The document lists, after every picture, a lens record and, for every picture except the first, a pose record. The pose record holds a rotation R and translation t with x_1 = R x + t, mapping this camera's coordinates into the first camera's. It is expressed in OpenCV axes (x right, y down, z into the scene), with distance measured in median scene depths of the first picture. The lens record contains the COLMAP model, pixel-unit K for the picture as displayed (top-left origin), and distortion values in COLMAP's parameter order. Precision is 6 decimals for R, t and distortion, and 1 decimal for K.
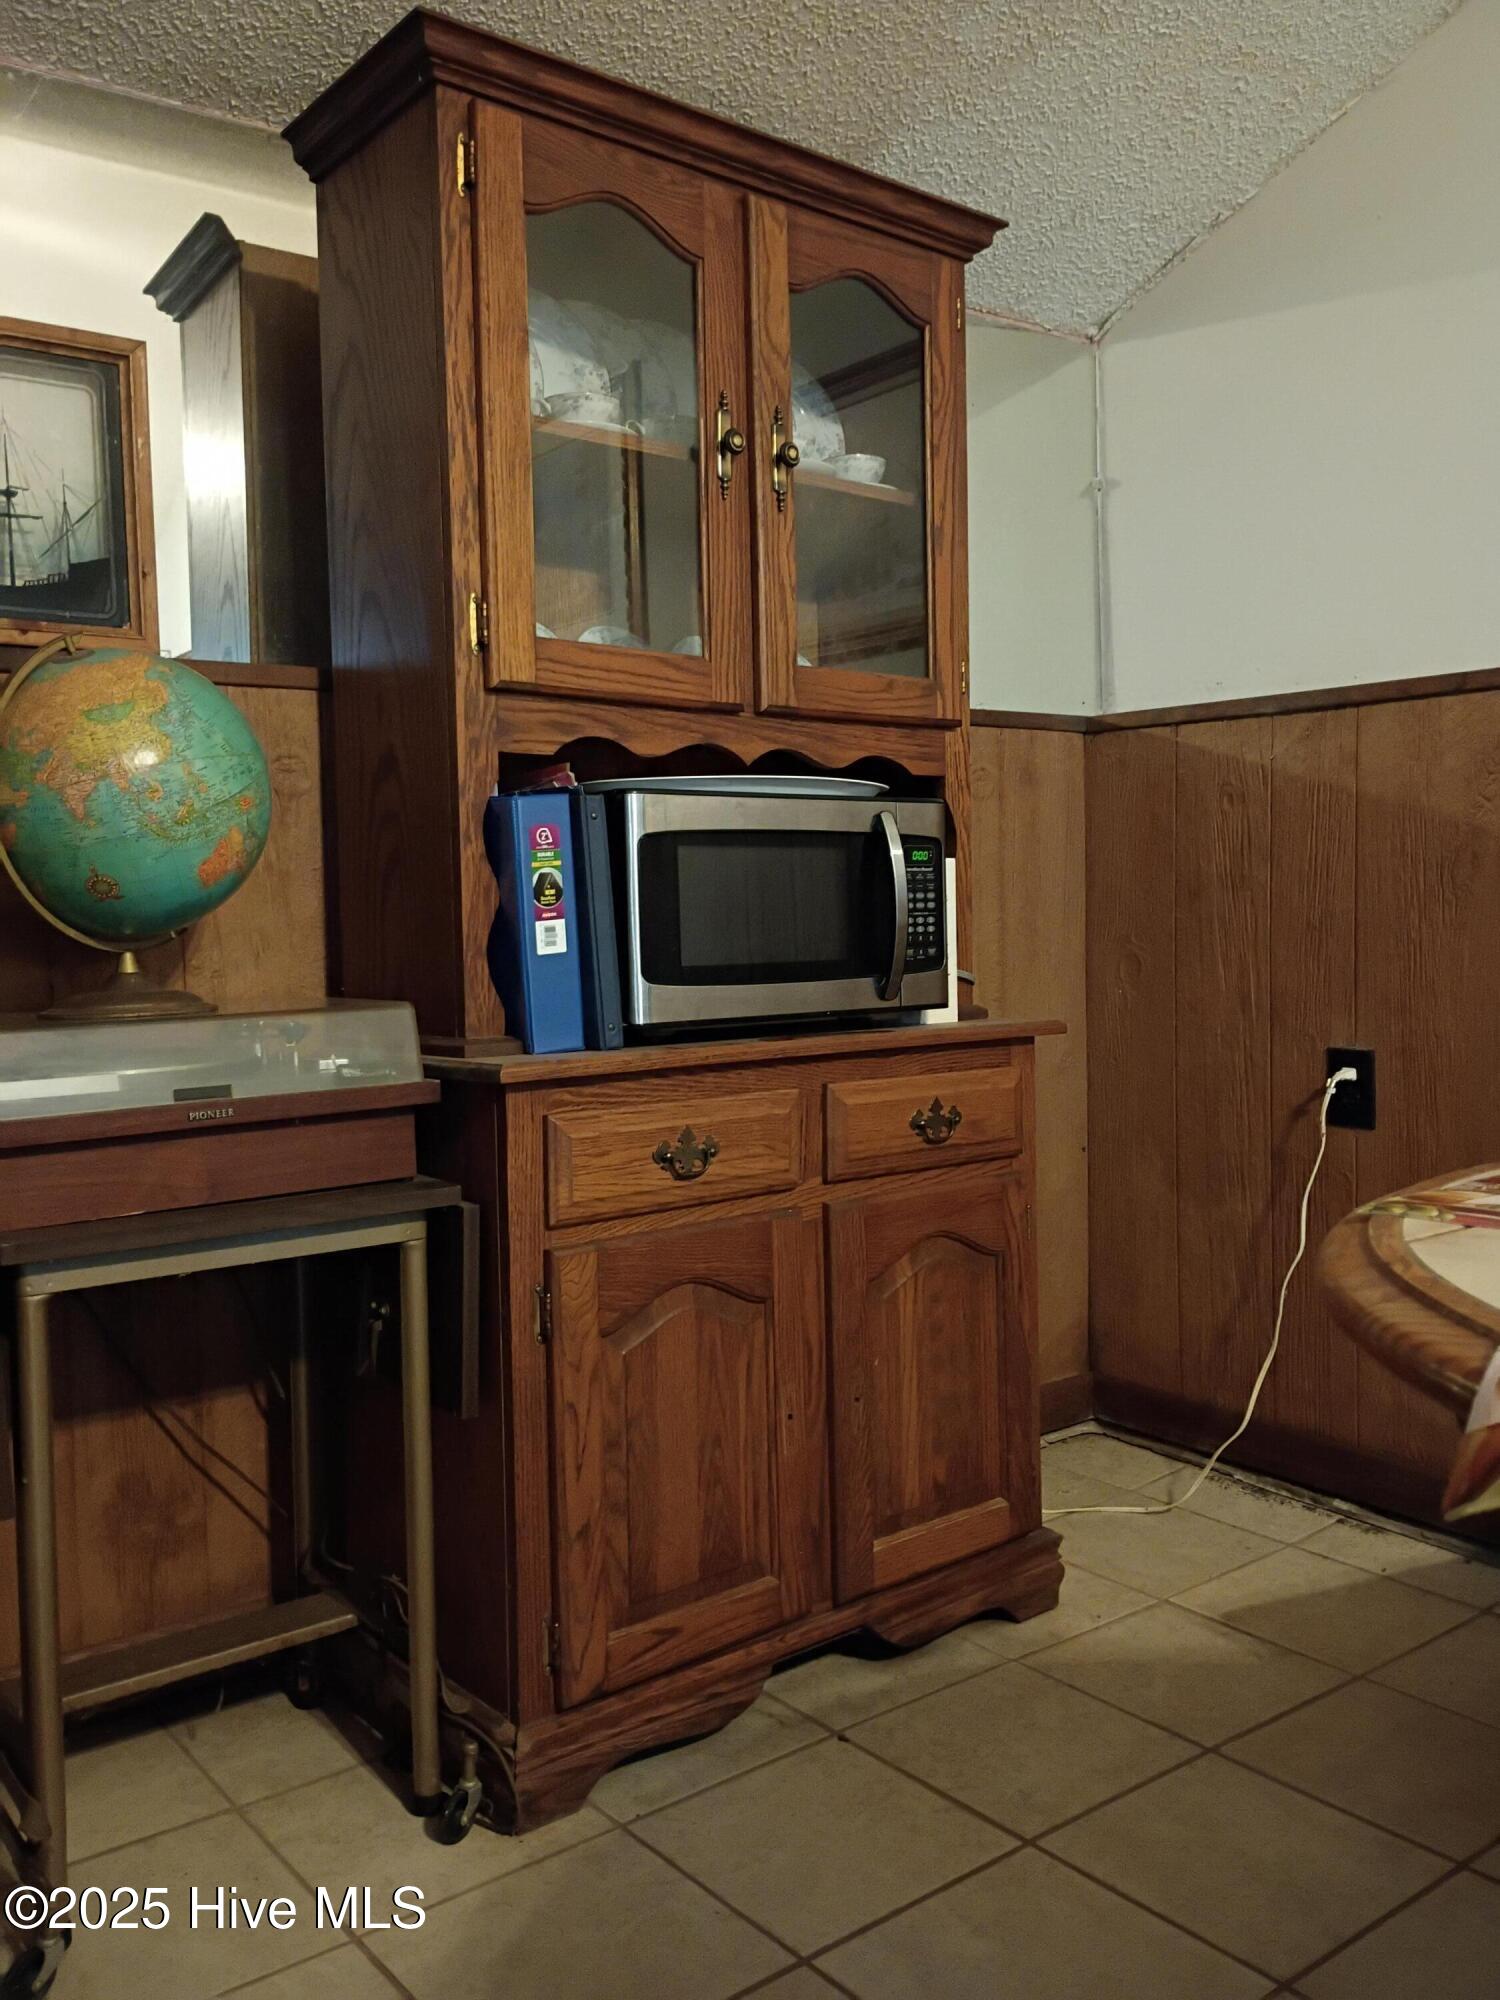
lens RADIAL K [[1668.0, 0, 750.0], [0, 1668.0, 1000.0], [0, 0, 1]] dist [0.064545, -0.107047]
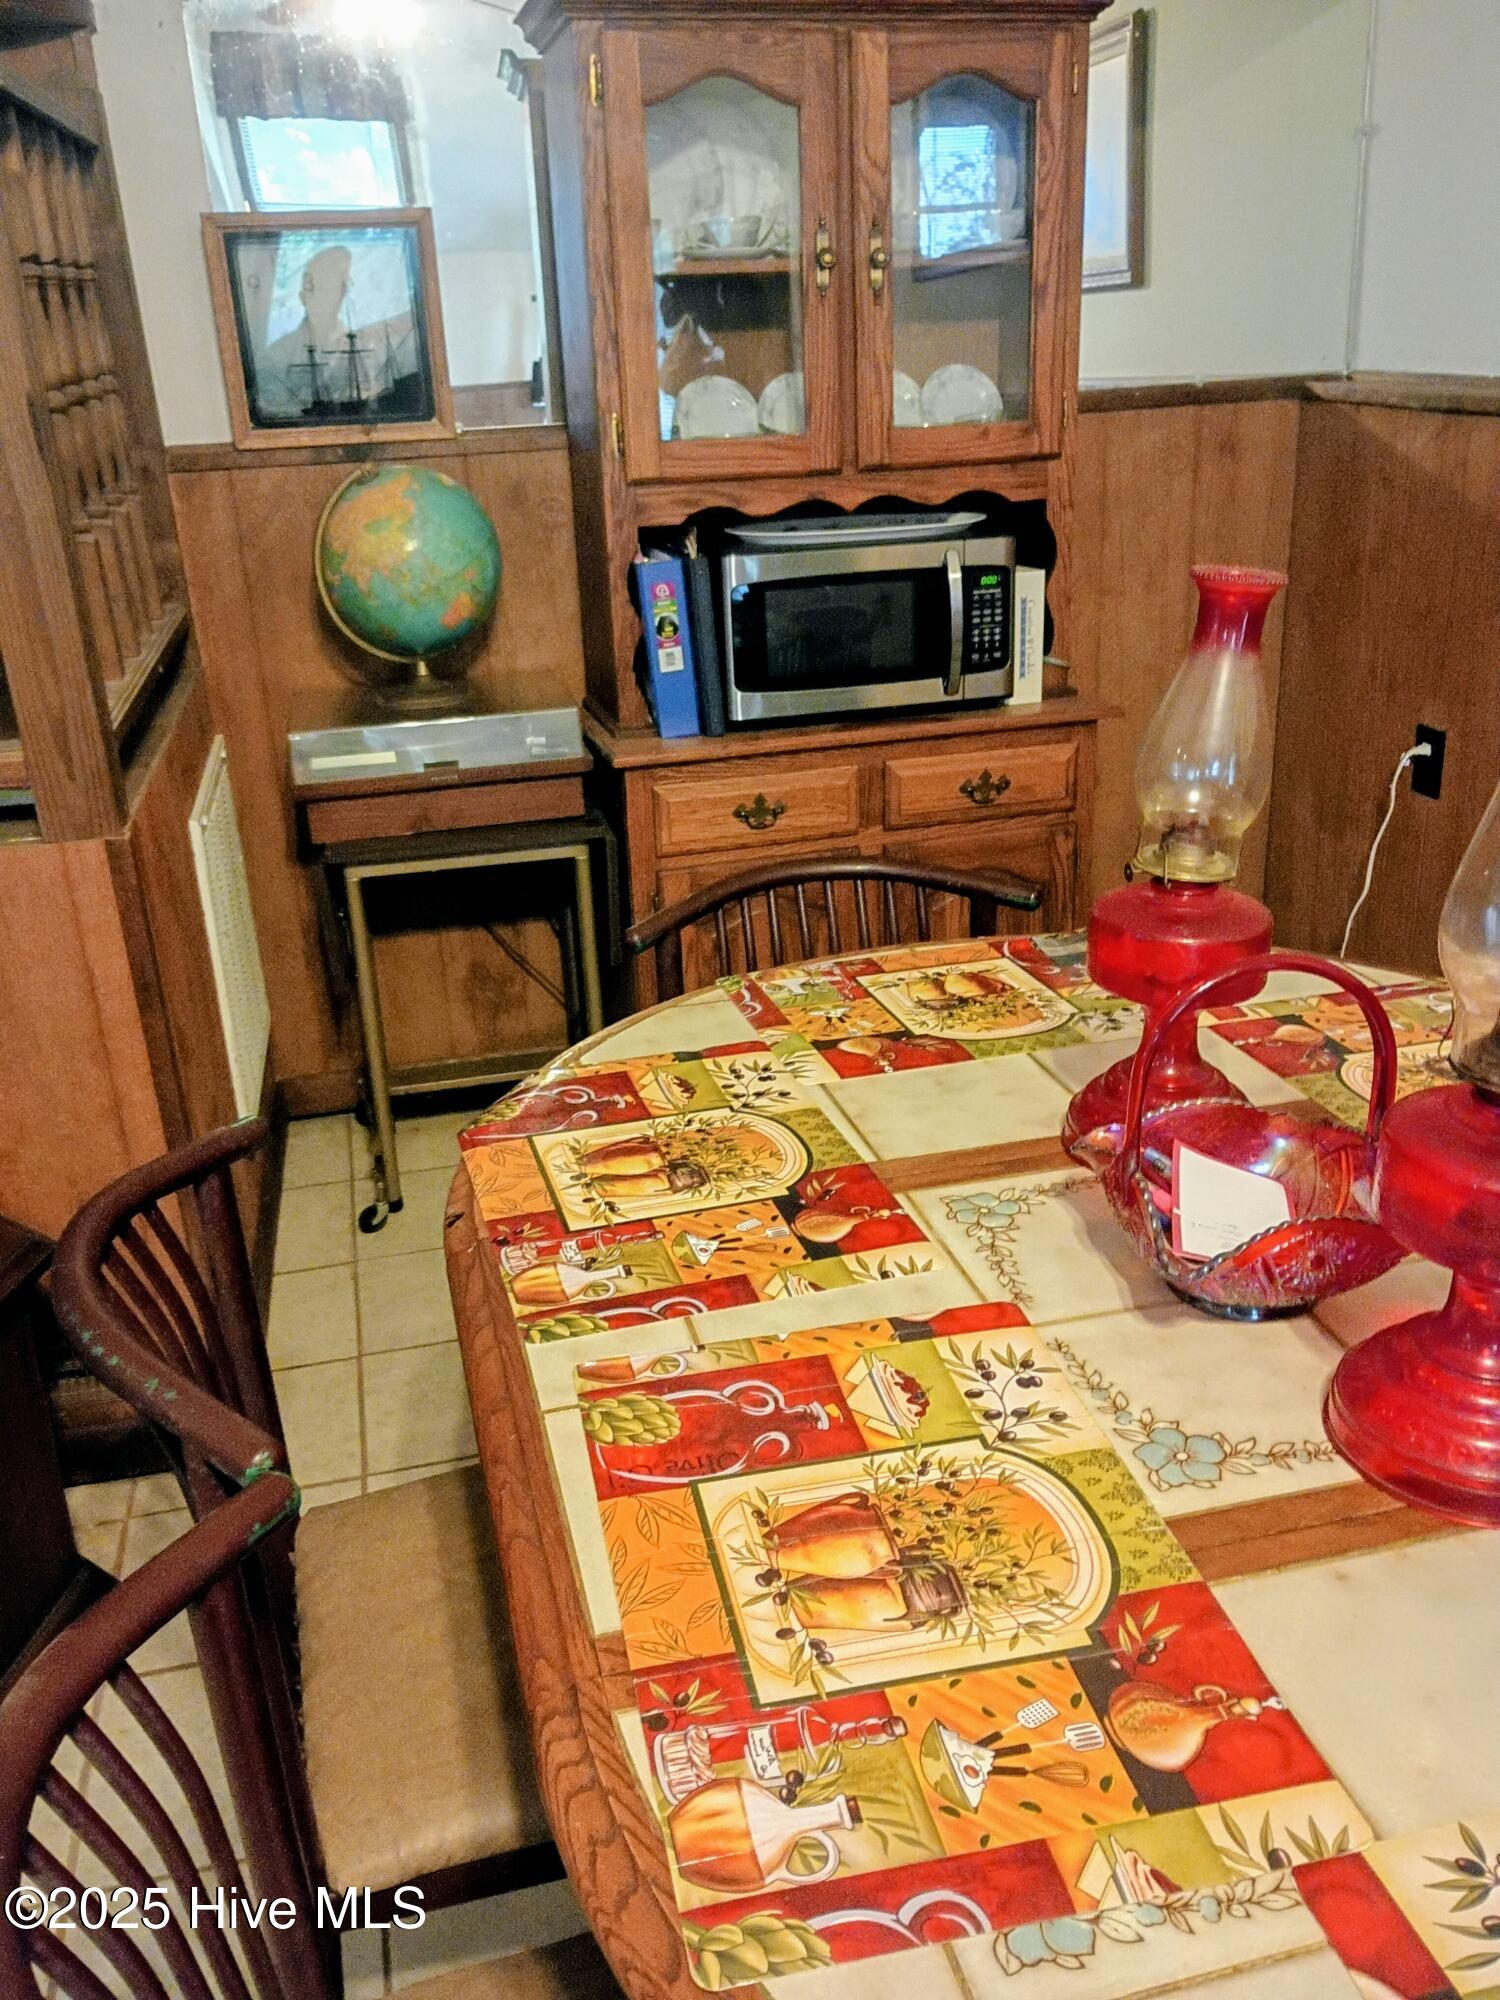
lens RADIAL K [[1663.1, 0, 750.0], [0, 1663.1, 1000.0], [0, 0, 1]] dist [0.006724, 0.009062]
pose [[0.908740, 0.137497, -0.394063, 0.536187], [0.003313, 0.941769, 0.336244, -0.236363], [0.417349, -0.306864, 0.855368, -0.298310]]
